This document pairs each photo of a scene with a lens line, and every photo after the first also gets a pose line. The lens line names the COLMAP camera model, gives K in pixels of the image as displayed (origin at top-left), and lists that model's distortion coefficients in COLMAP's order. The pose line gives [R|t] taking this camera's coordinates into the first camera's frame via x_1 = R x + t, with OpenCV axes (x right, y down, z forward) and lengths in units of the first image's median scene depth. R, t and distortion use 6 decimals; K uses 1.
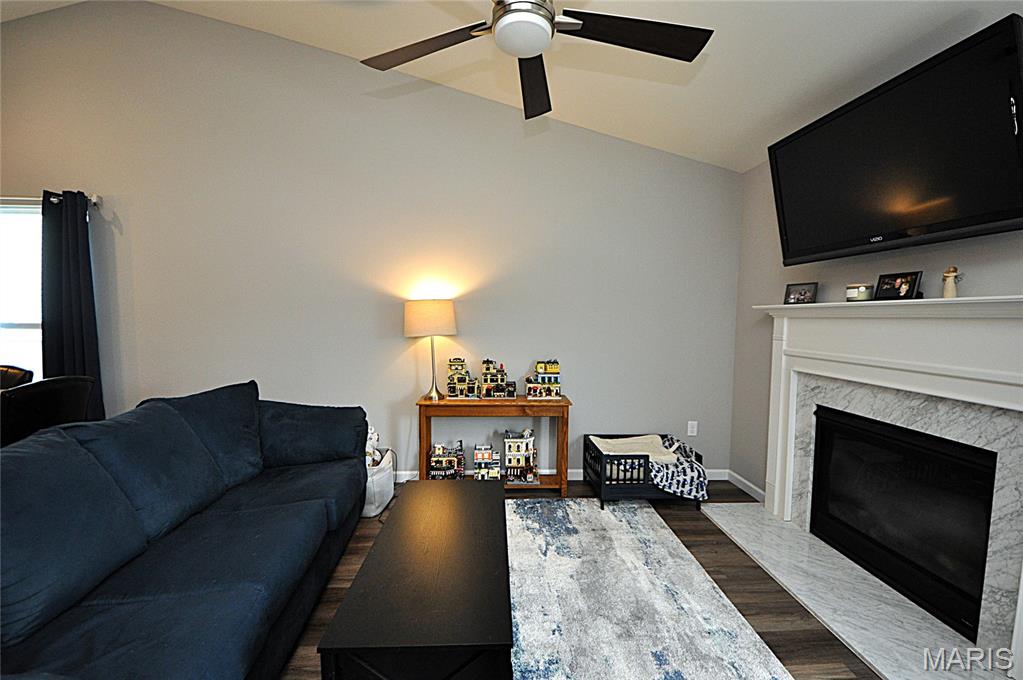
lens RADIAL K [[401.8, 0, 514.6], [0, 401.8, 340.8], [0, 0, 1]] dist [0.038539, -0.028471]
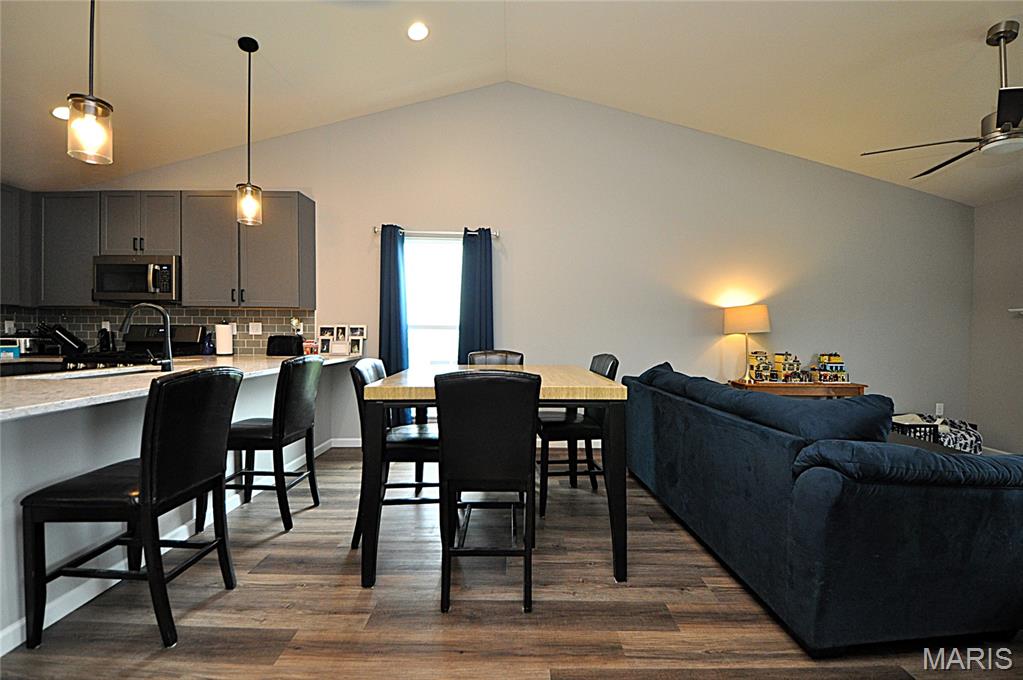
lens RADIAL K [[401.8, 0, 514.6], [0, 401.8, 340.8], [0, 0, 1]] dist [0.038539, -0.028471]
pose [[0.998909, -0.001587, -0.046670, -0.873931], [-0.000229, 0.999244, -0.038883, 0.061452], [0.046697, 0.038851, 0.998153, -0.328975]]
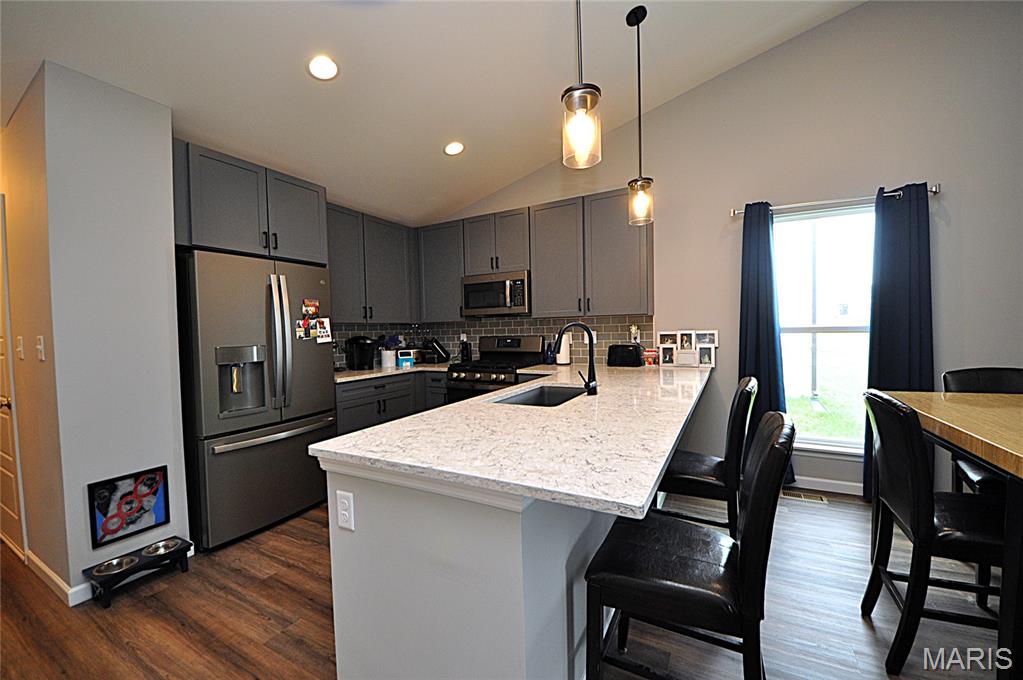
lens RADIAL K [[401.8, 0, 514.6], [0, 401.8, 340.8], [0, 0, 1]] dist [0.038539, -0.028471]
pose [[0.854775, -0.016543, -0.518735, -1.323881], [0.004490, 0.999690, -0.024483, 0.011512], [0.518979, 0.018599, 0.854585, -0.260724]]
